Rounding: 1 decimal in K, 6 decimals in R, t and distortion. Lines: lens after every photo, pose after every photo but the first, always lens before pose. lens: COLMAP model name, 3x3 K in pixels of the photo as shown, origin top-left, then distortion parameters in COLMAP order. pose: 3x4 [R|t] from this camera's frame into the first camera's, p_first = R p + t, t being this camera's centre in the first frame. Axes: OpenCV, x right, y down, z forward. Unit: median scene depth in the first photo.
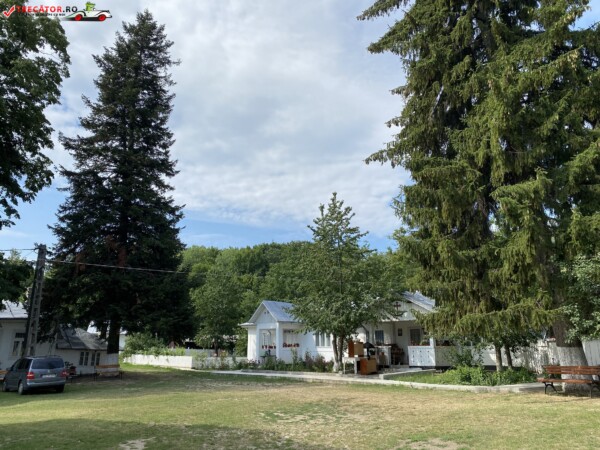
lens RADIAL K [[457.3, 0, 305.7], [0, 457.3, 226.2], [0, 0, 1]] dist [0.006782, -0.004375]
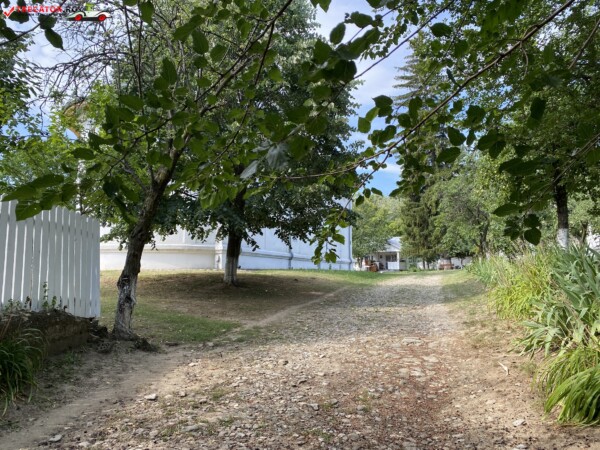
lens RADIAL K [[457.3, 0, 298.3], [0, 457.3, 227.5], [0, 0, 1]] dist [0.006782, -0.004375]
pose [[0.985106, 0.025598, 0.170030, -0.736072], [-0.051026, 0.987833, 0.146912, -0.279385], [-0.164200, -0.153399, 0.974426, -1.398176]]
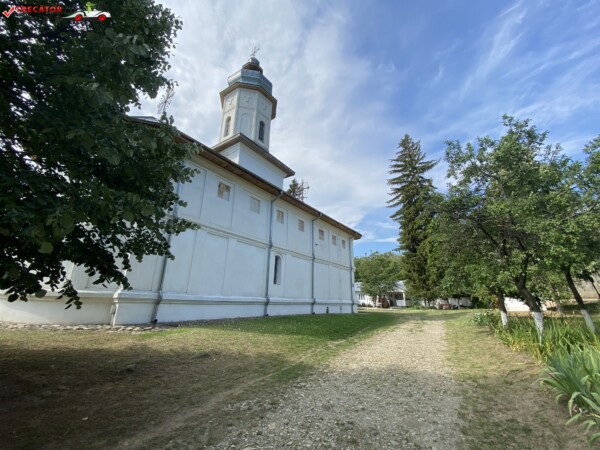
lens RADIAL K [[247.6, 0, 298.5], [0, 247.6, 225.8], [0, 0, 1]] dist [-0.004304, -0.007498]
pose [[0.999278, 0.018567, -0.033133, -0.463515], [-0.019932, 0.998945, -0.041361, -0.194105], [0.032330, 0.041991, 0.998595, -0.871405]]
